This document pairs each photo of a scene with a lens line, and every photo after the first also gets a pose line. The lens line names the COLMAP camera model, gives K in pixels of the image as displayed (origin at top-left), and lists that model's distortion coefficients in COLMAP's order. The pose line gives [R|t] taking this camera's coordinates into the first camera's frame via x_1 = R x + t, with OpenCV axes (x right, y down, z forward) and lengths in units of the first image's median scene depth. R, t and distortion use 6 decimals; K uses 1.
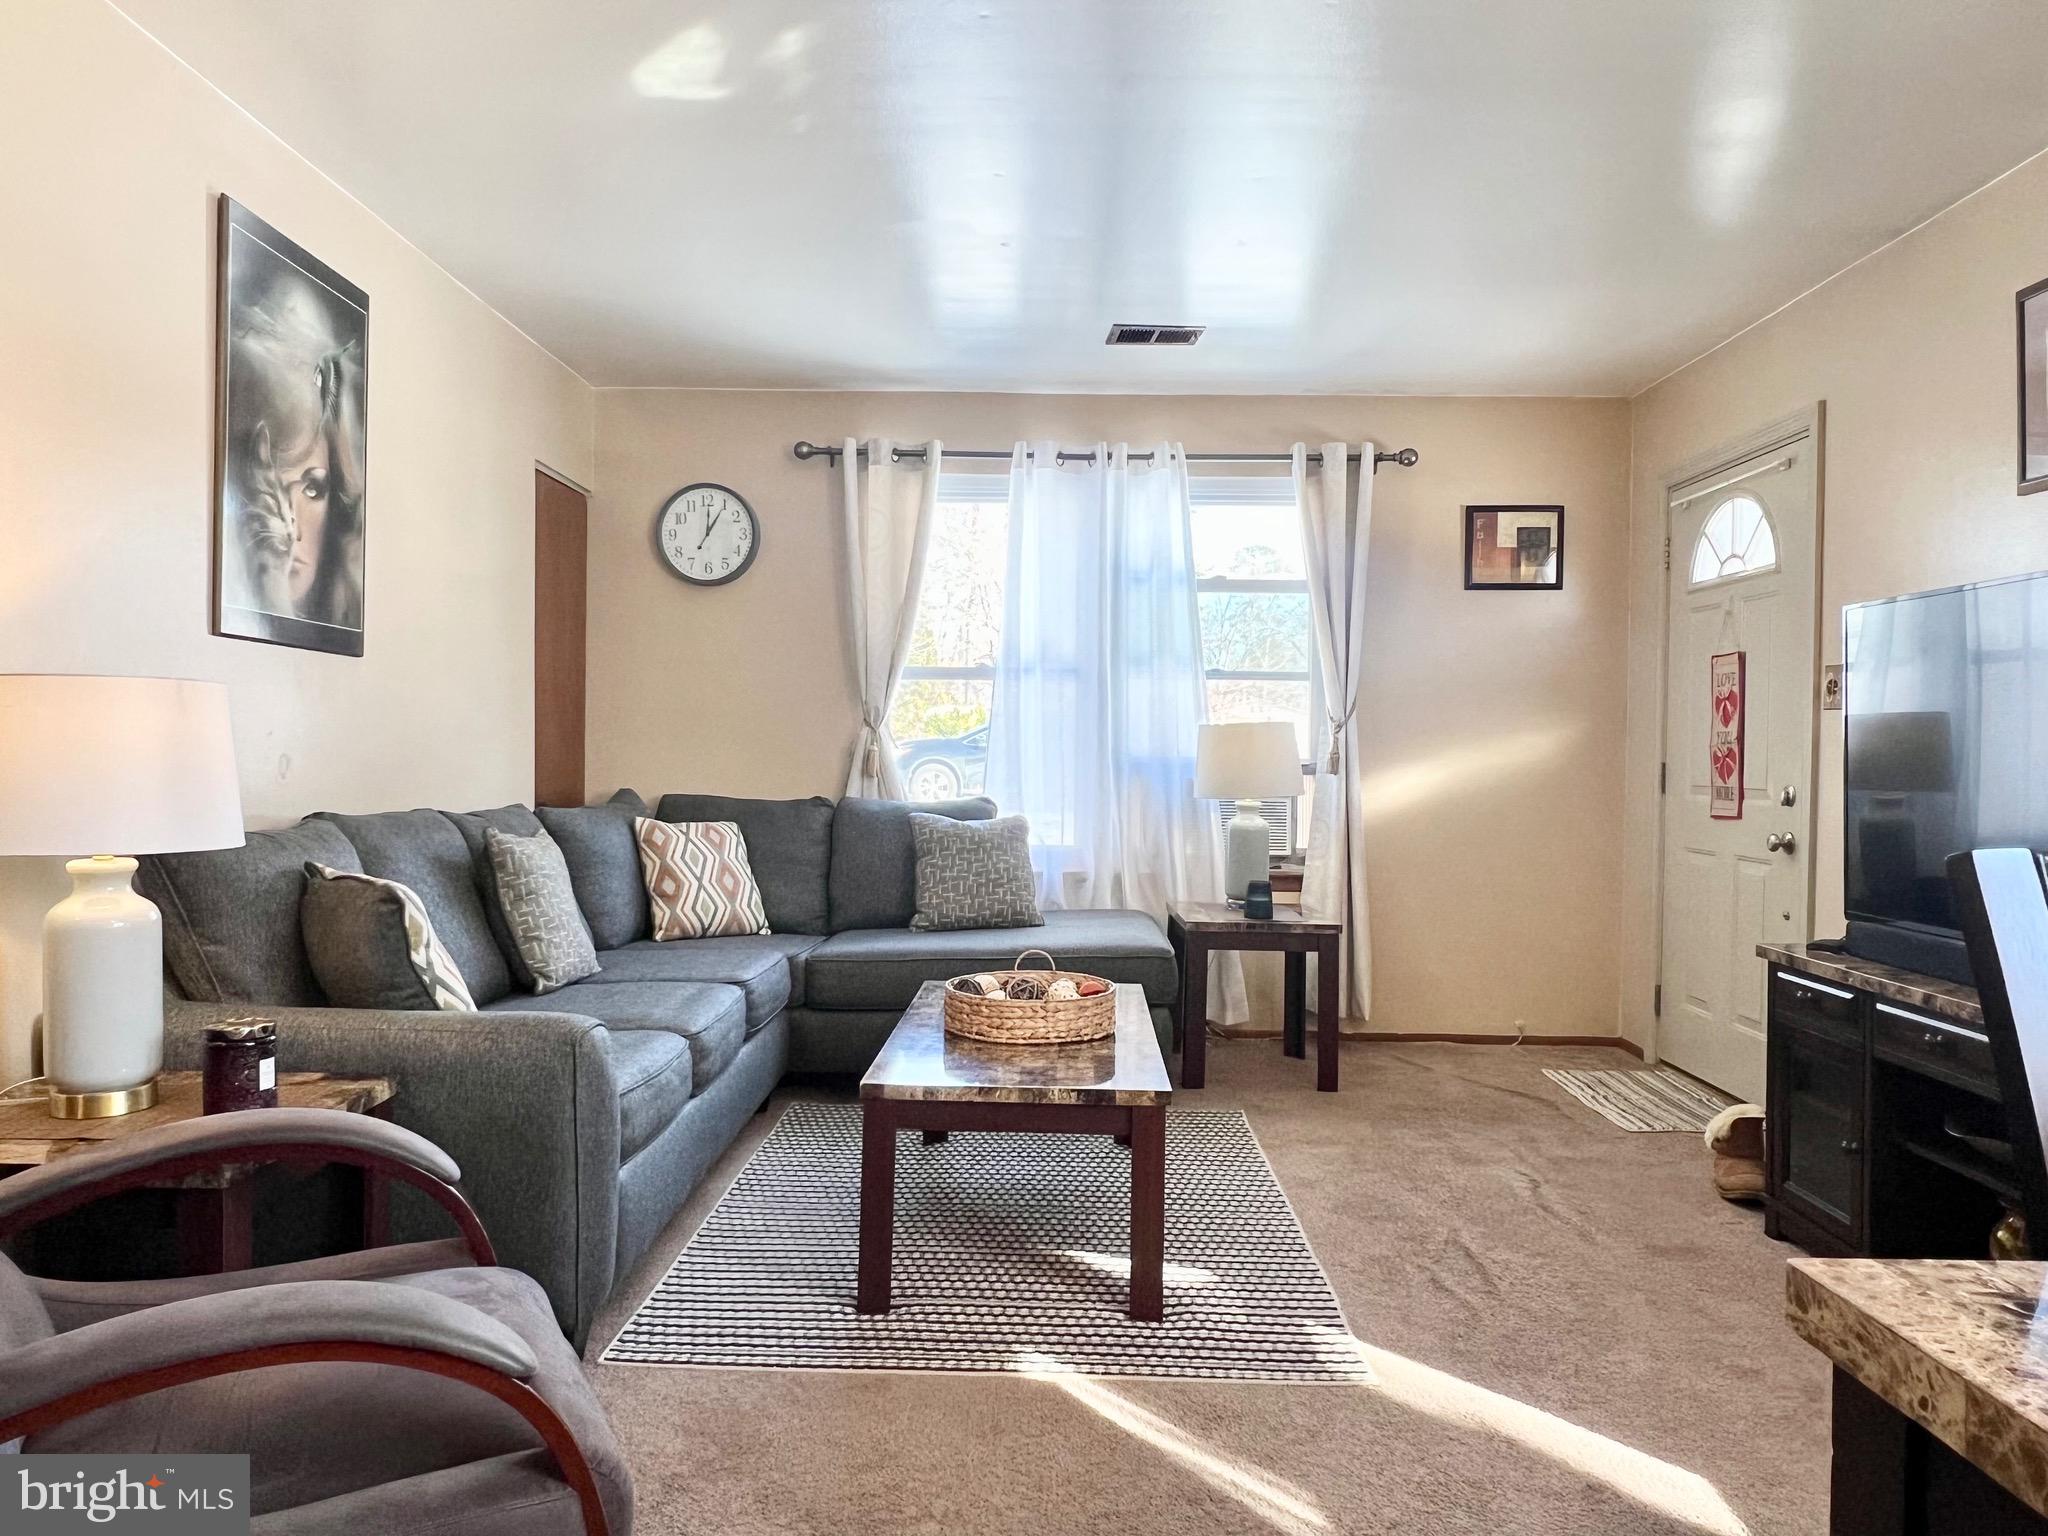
lens RADIAL K [[1393.6, 0, 1024.0], [0, 1393.6, 768.0], [0, 0, 1]] dist [-0.000129, -0.001823]
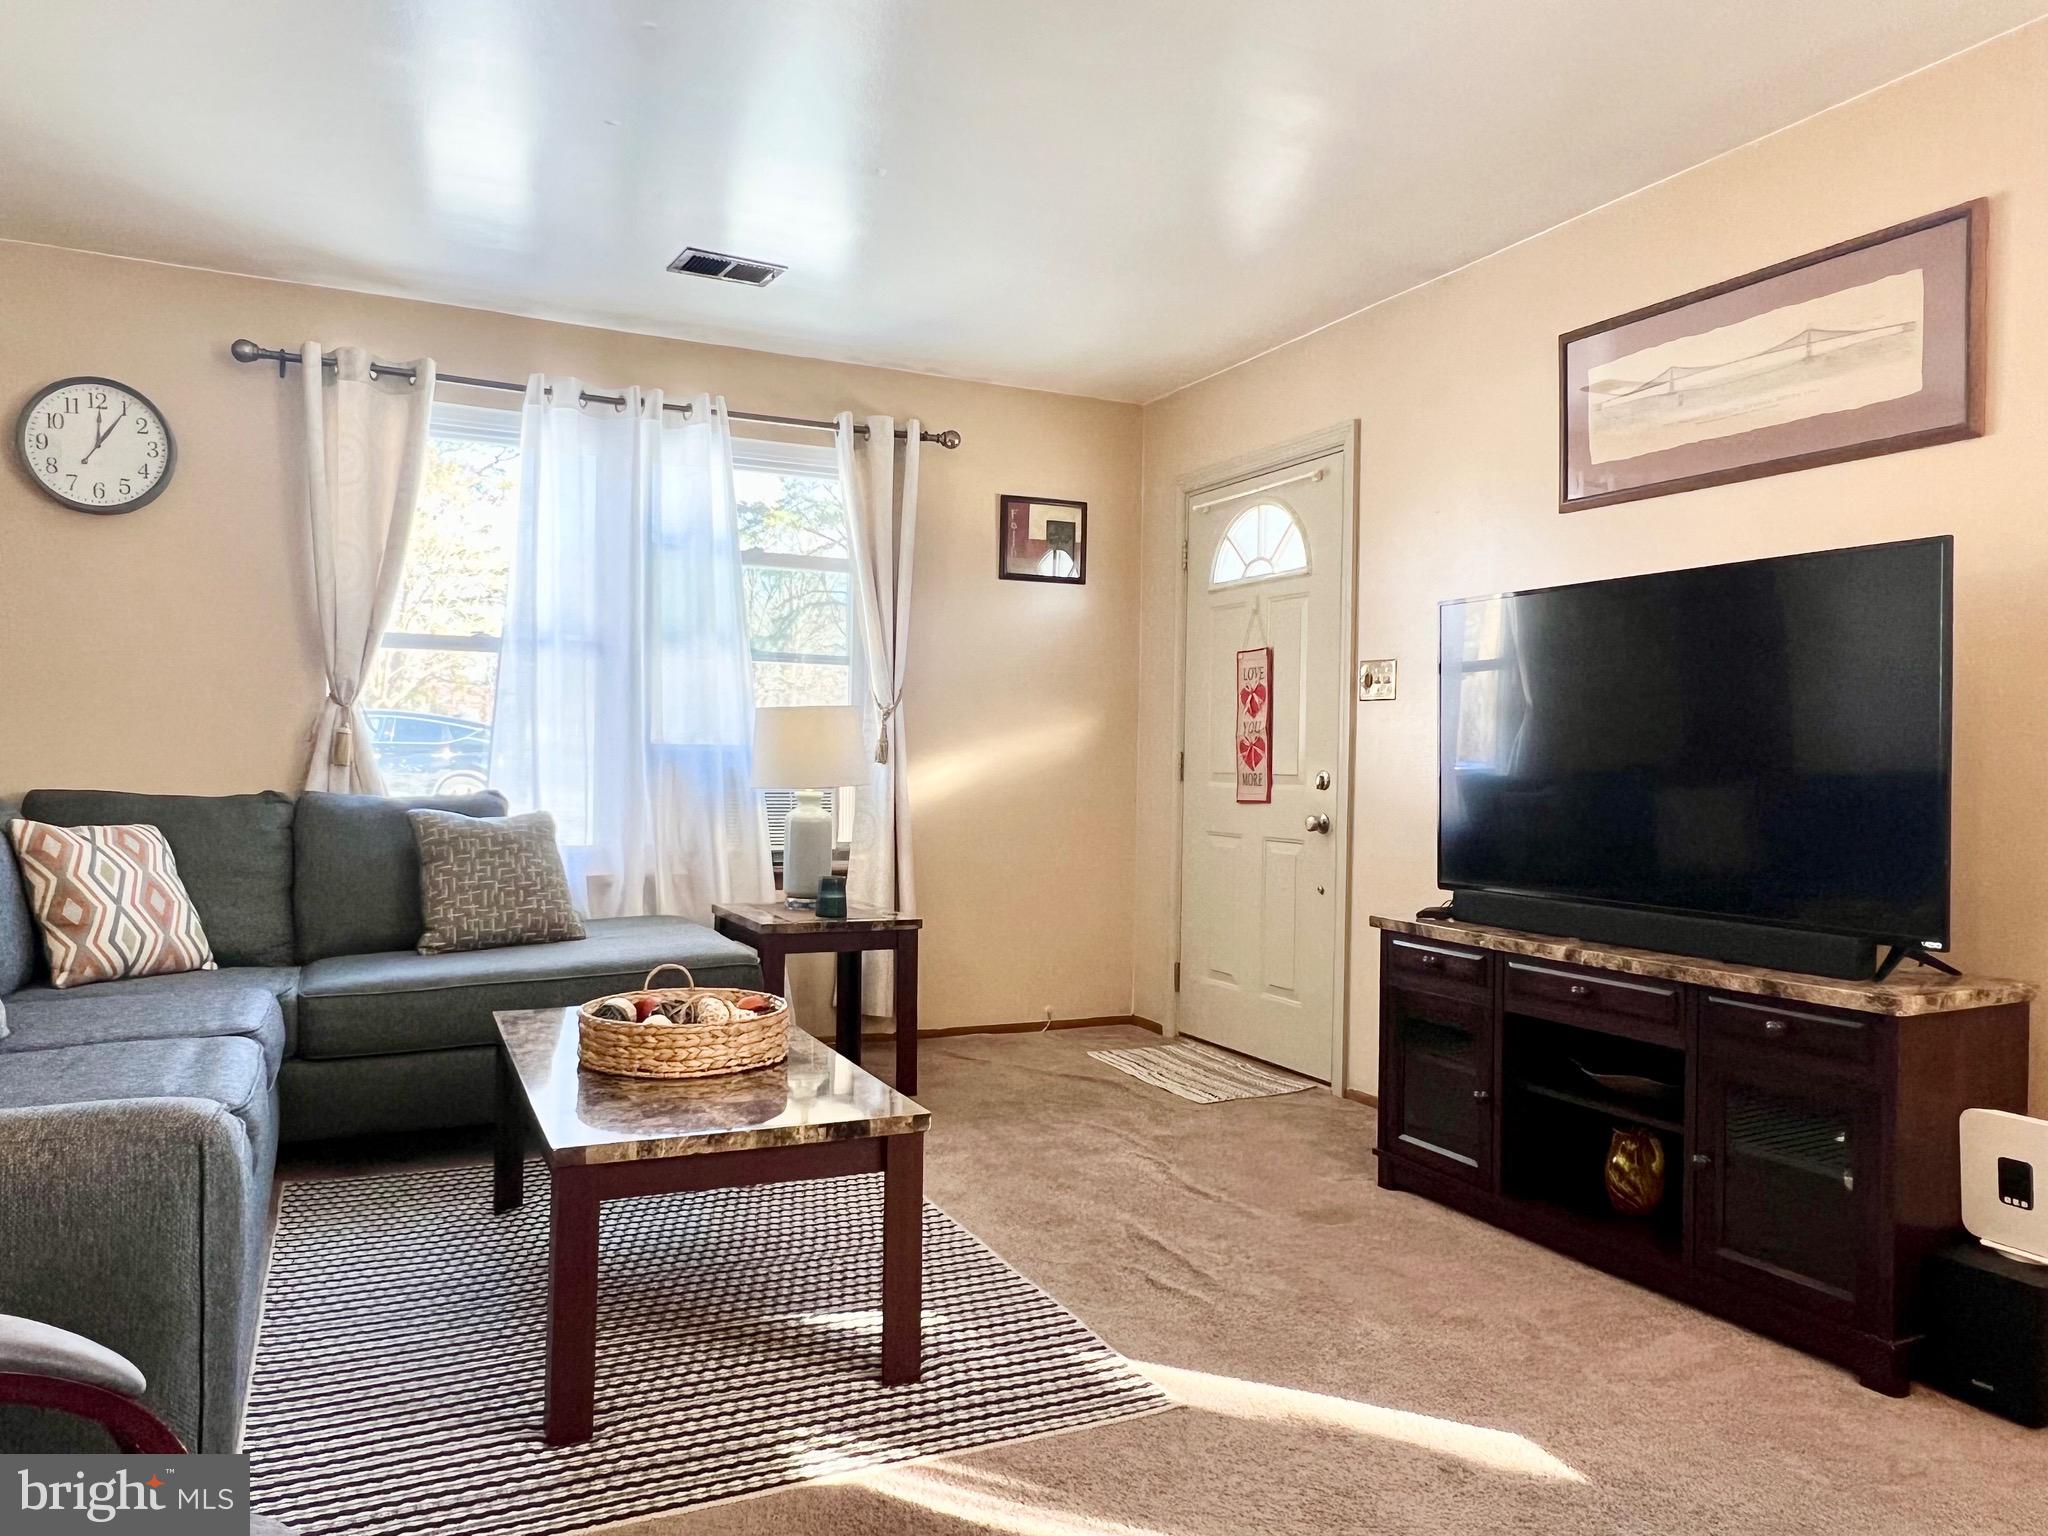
lens RADIAL K [[1397.1, 0, 1019.0], [0, 1397.1, 771.5], [0, 0, 1]] dist [0.001494, -0.003179]
pose [[0.895381, -0.001769, 0.445297, -0.130411], [0.001391, 0.999998, 0.001176, 0.009895], [-0.445298, -0.000433, 0.895382, 0.109811]]
